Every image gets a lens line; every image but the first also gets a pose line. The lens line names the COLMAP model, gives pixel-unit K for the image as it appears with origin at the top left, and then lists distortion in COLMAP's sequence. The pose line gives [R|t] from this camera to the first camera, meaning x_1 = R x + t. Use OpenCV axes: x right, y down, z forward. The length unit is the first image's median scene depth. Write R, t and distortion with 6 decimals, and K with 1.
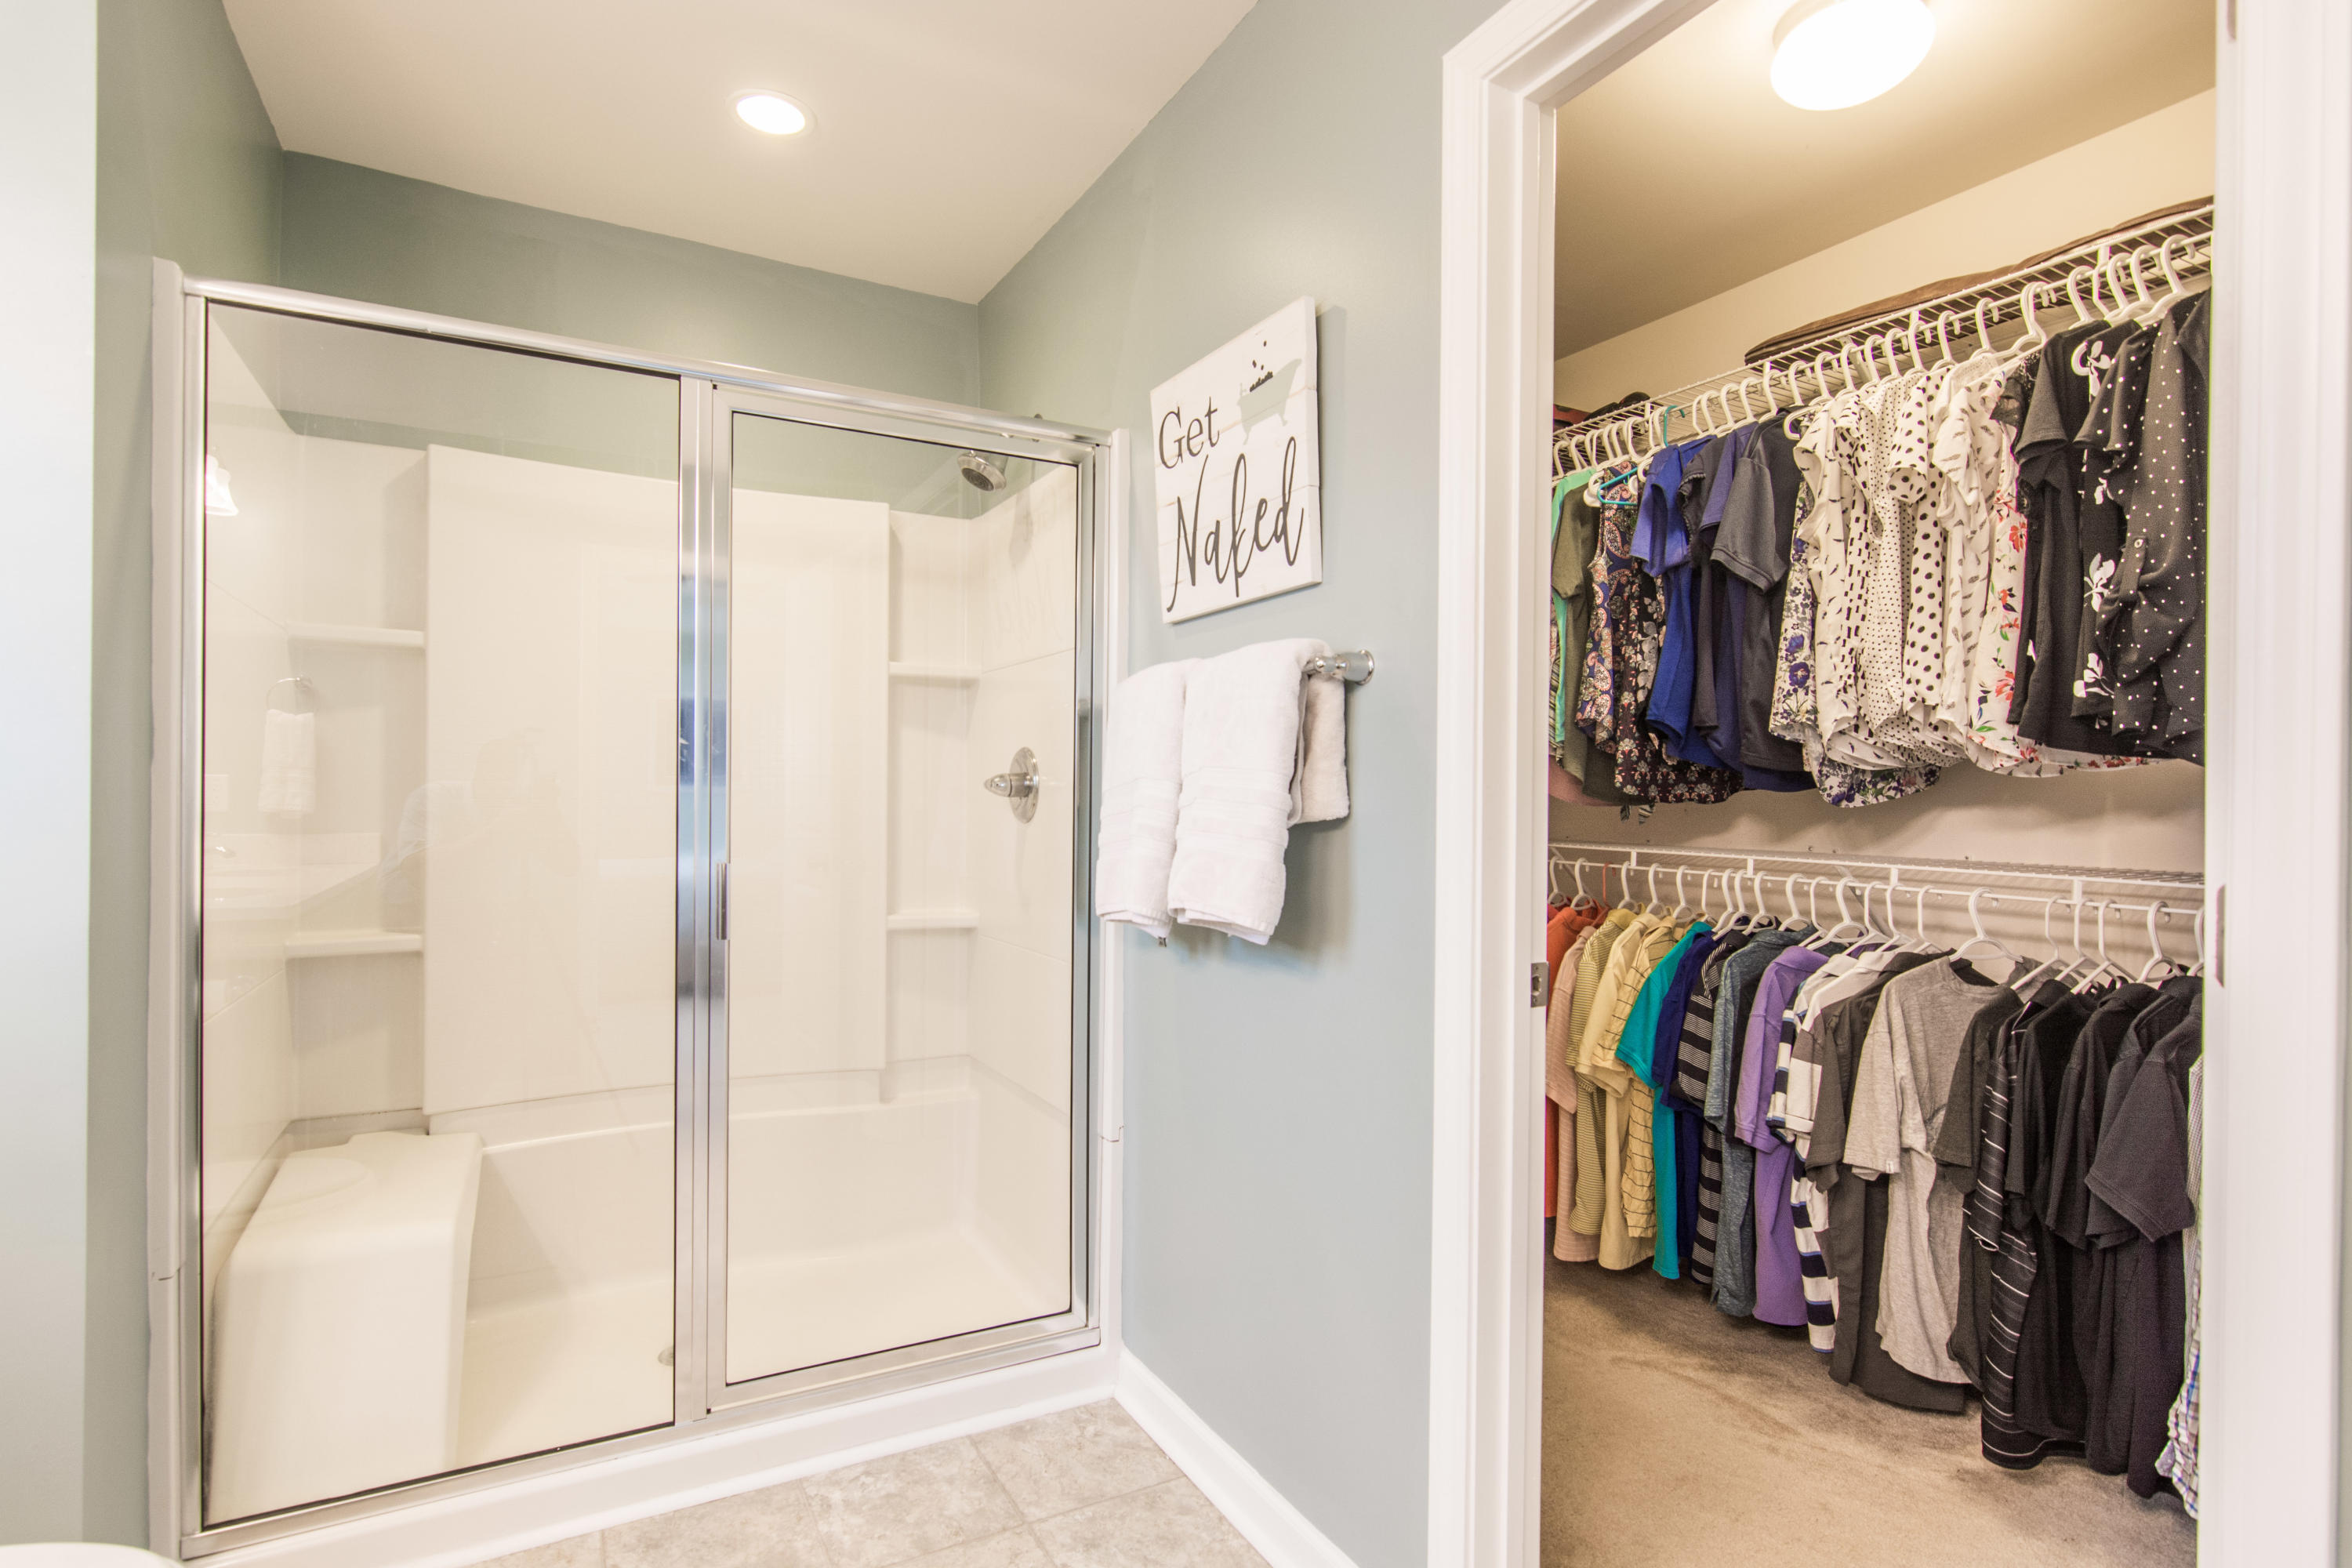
lens RADIAL K [[1160.2, 0, 1160.8], [0, 1160.2, 793.8], [0, 0, 1]] dist [0.001615, -0.009744]
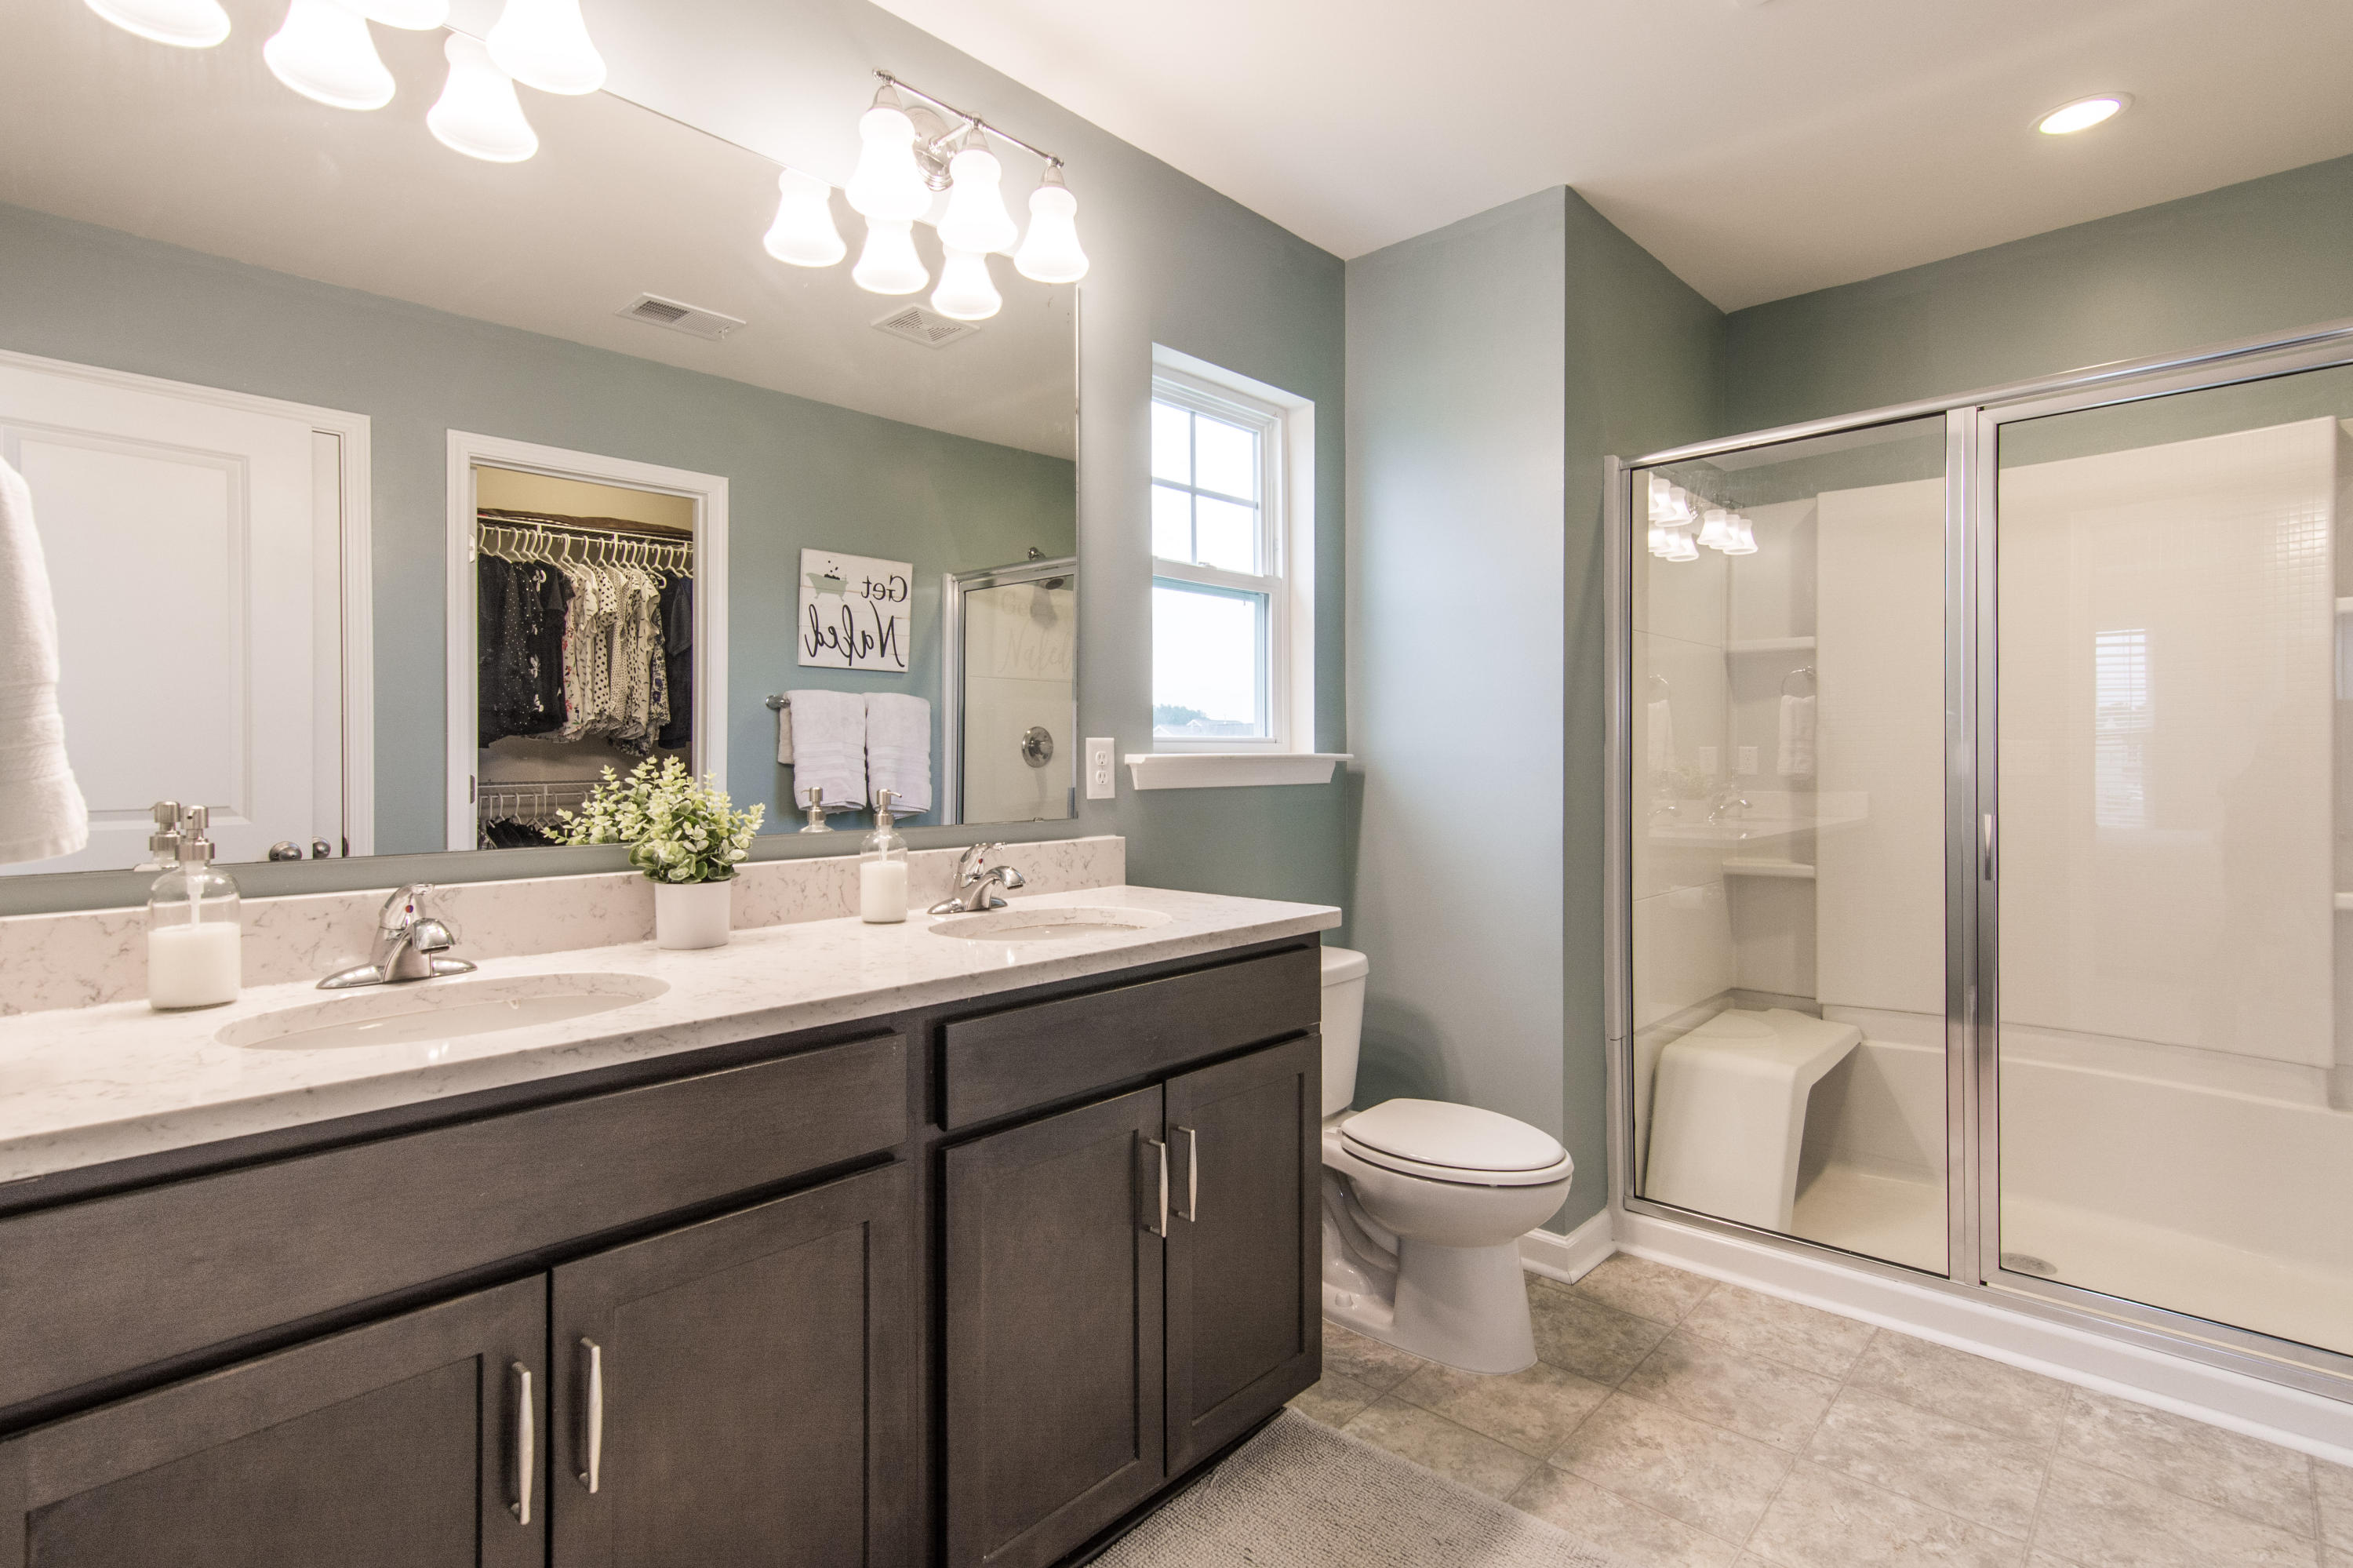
lens RADIAL K [[1160.7, 0, 1161.3], [0, 1160.7, 793.8], [0, 0, 1]] dist [0.001615, -0.009744]
pose [[0.330172, 0.016605, -0.943775, 0.393162], [0.010575, 0.999717, 0.021289, 0.003119], [0.943861, -0.017010, 0.329904, -0.149051]]
